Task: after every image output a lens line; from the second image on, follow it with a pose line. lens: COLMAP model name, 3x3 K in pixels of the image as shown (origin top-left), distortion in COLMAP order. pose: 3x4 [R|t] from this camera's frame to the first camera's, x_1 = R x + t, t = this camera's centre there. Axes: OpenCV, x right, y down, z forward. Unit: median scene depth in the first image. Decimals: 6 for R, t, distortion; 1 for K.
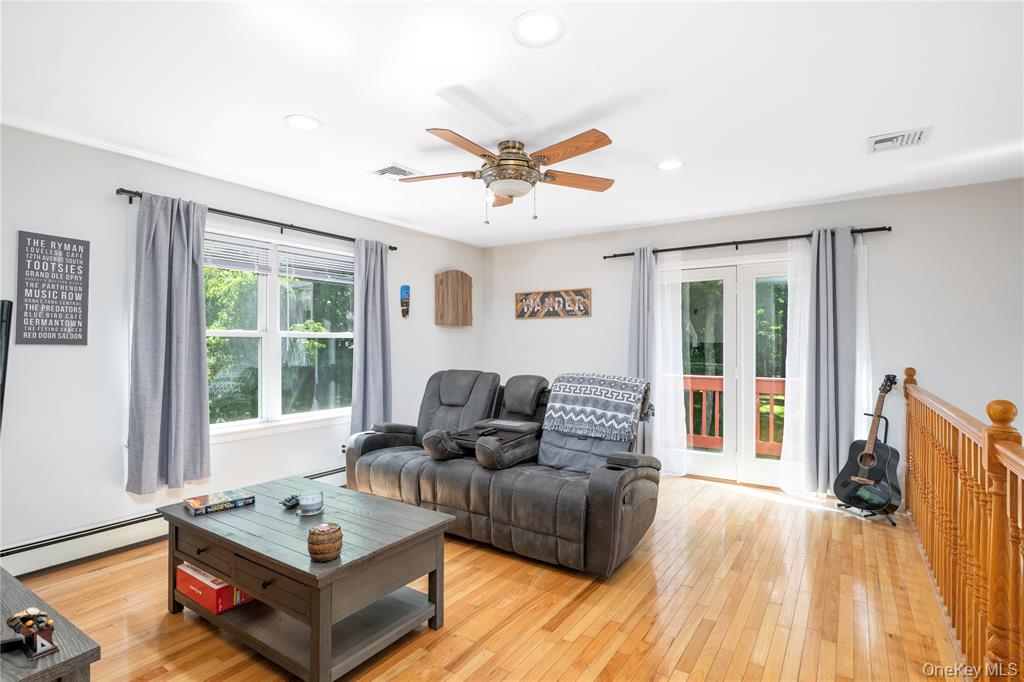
lens RADIAL K [[503.1, 0, 509.6], [0, 503.1, 340.6], [0, 0, 1]] dist [0.001222, 0.000166]
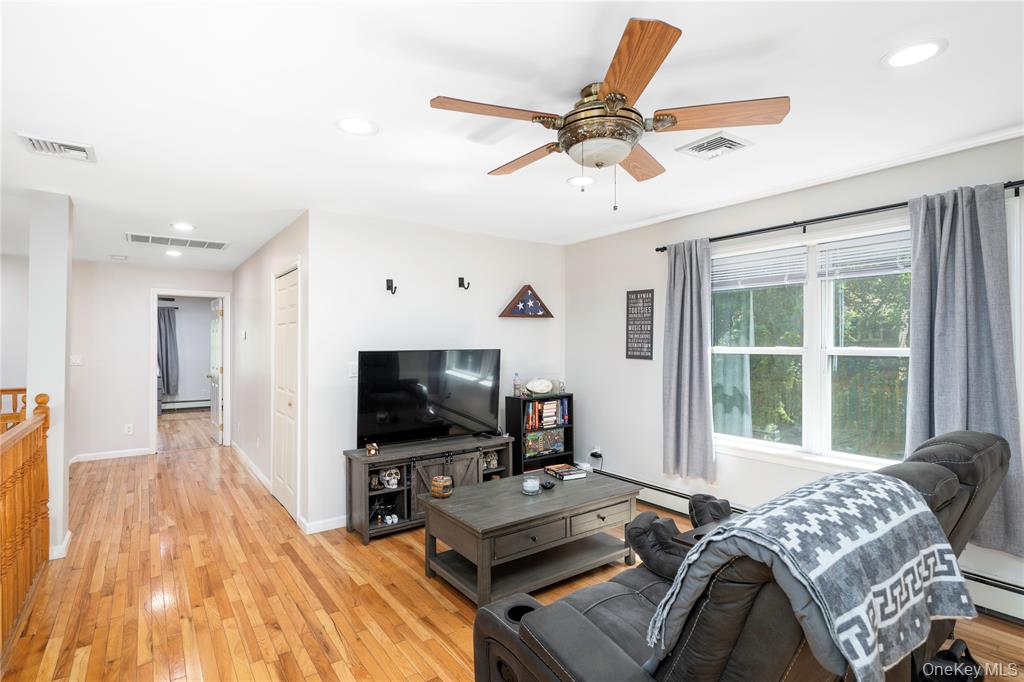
lens RADIAL K [[503.1, 0, 506.0], [0, 503.1, 342.3], [0, 0, 1]] dist [0.001222, 0.000166]
pose [[-0.346933, -0.000638, -0.937890, 0.693502], [0.007672, 0.999964, -0.003519, -0.040811], [0.937859, -0.008417, -0.346916, 1.112008]]
